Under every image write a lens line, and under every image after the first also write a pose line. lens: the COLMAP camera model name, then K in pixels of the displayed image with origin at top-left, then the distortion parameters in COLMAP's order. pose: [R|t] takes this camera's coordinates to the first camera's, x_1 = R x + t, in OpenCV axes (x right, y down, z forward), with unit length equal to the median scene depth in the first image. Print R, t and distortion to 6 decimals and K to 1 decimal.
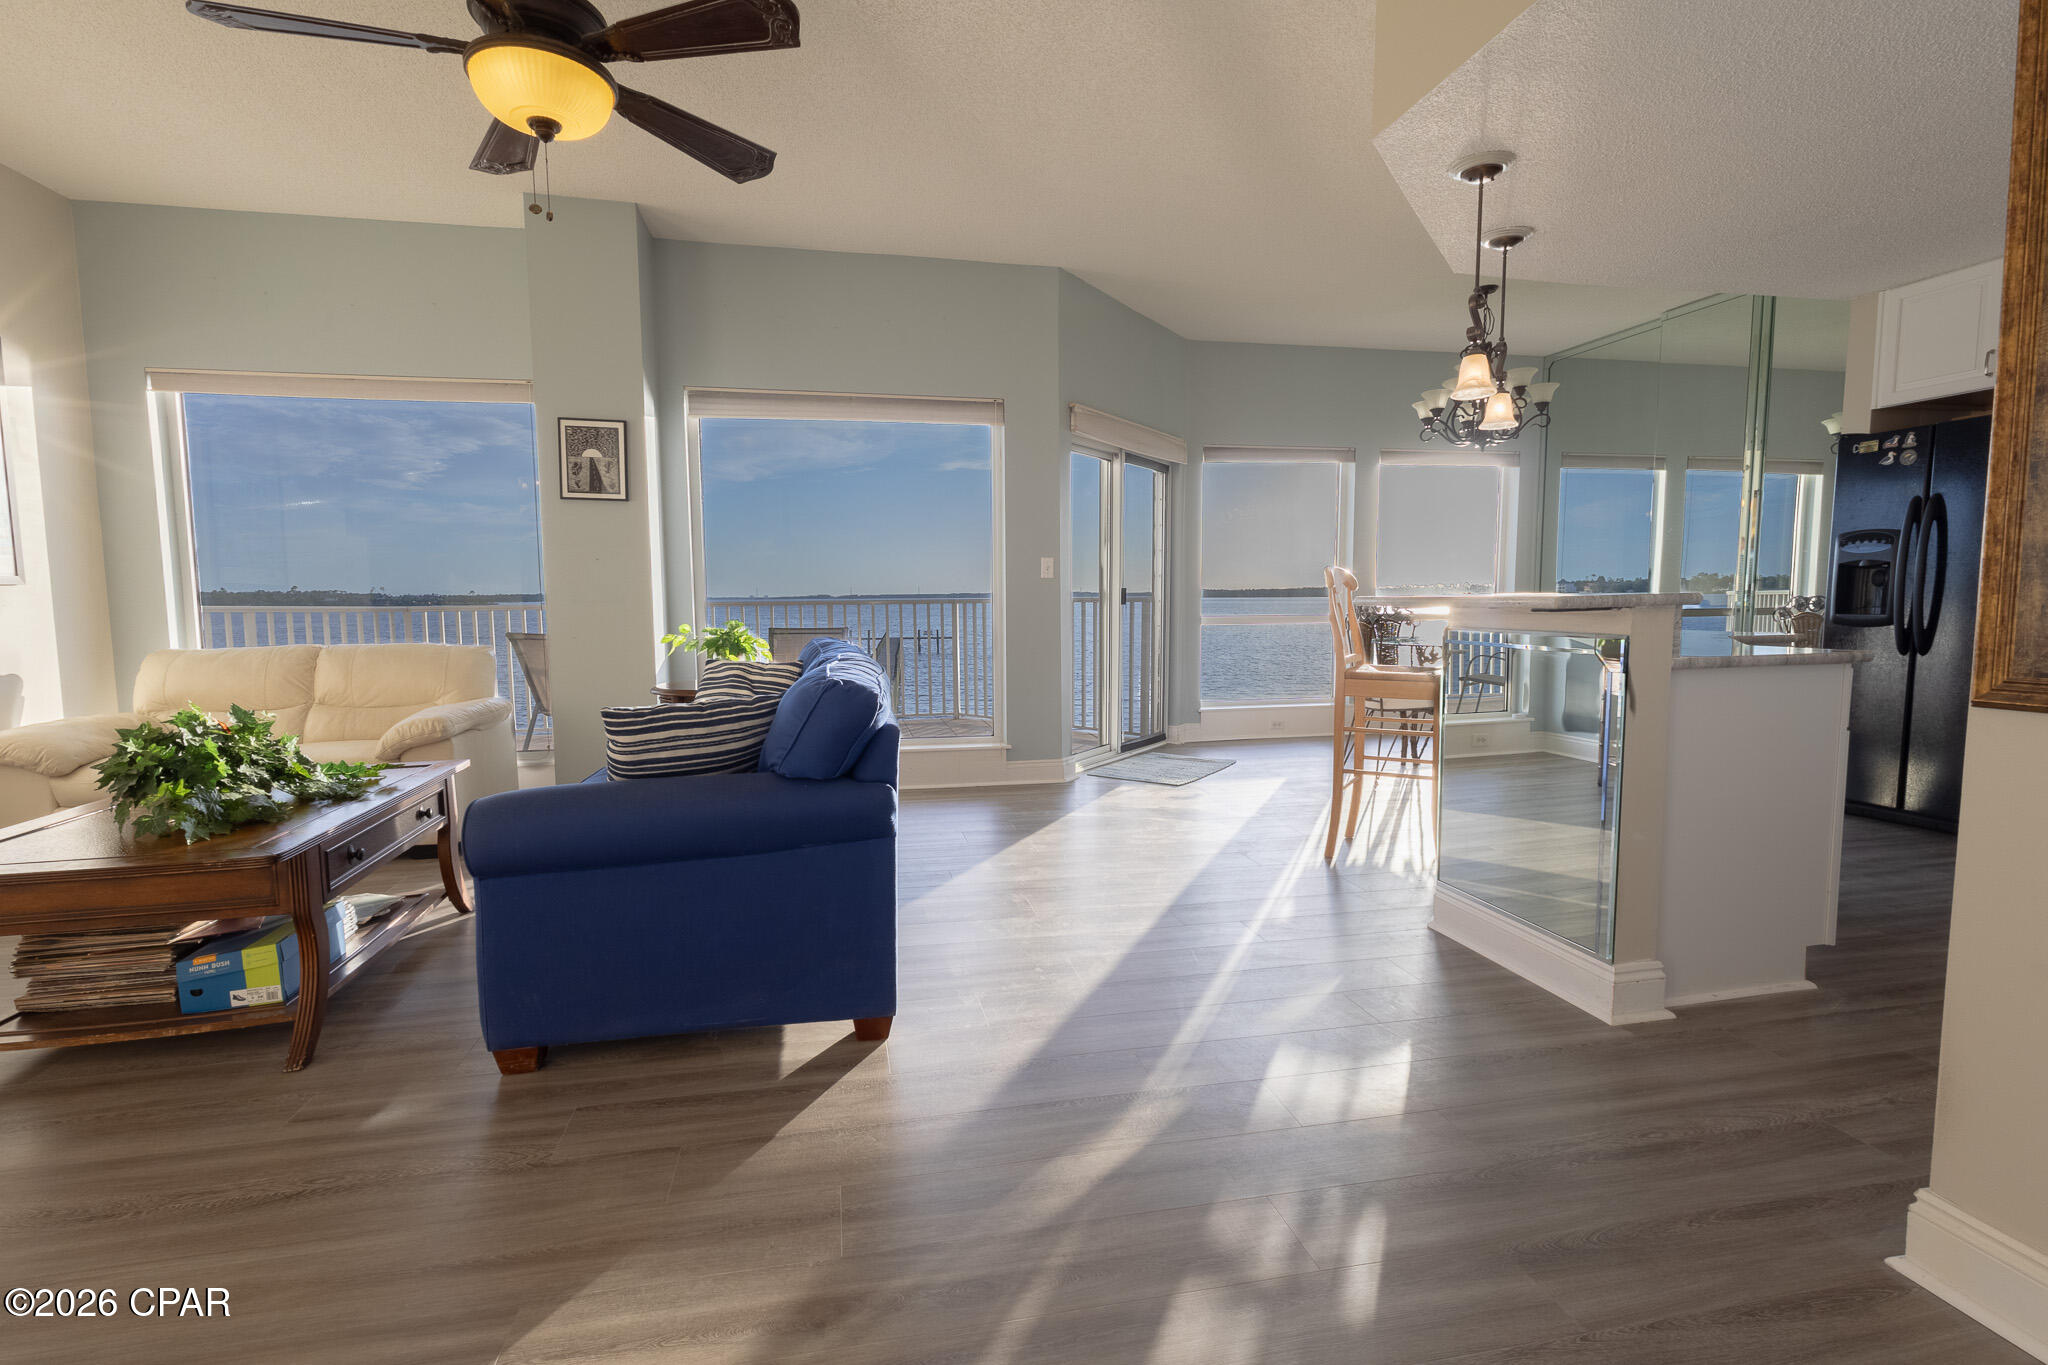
lens RADIAL K [[934.7, 0, 1021.4], [0, 934.7, 679.2], [0, 0, 1]] dist [0.003467, 0.001313]
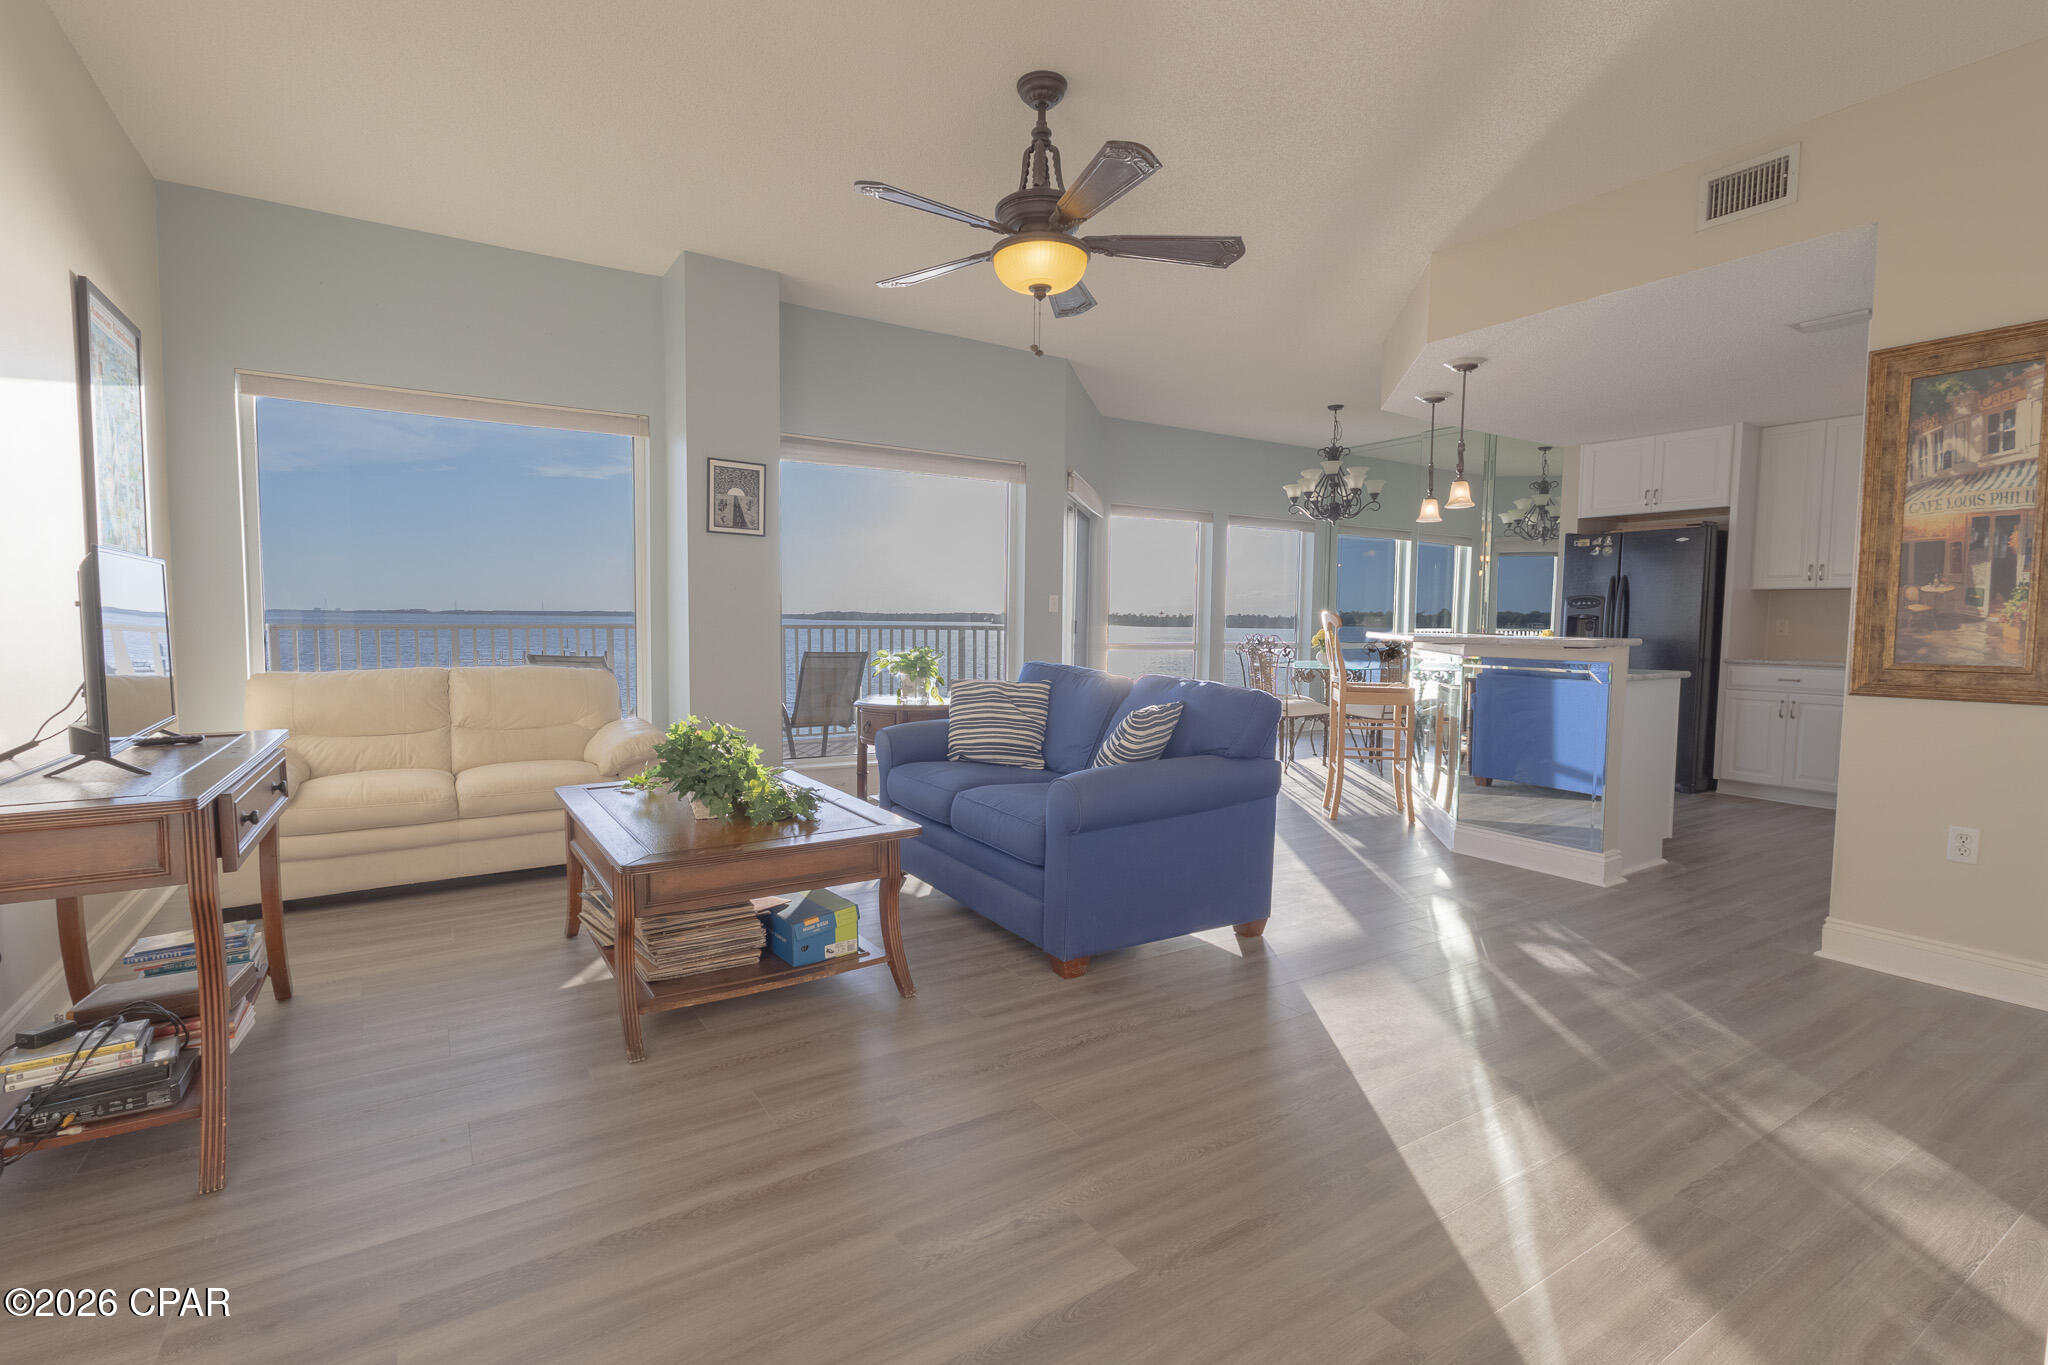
lens RADIAL K [[934.7, 0, 1021.4], [0, 934.7, 679.2], [0, 0, 1]] dist [0.003467, 0.001313]
pose [[0.935499, -0.003910, 0.353308, -0.553172], [0.012531, 0.999677, -0.022117, 0.005424], [-0.353107, 0.025117, 0.935246, -0.137910]]
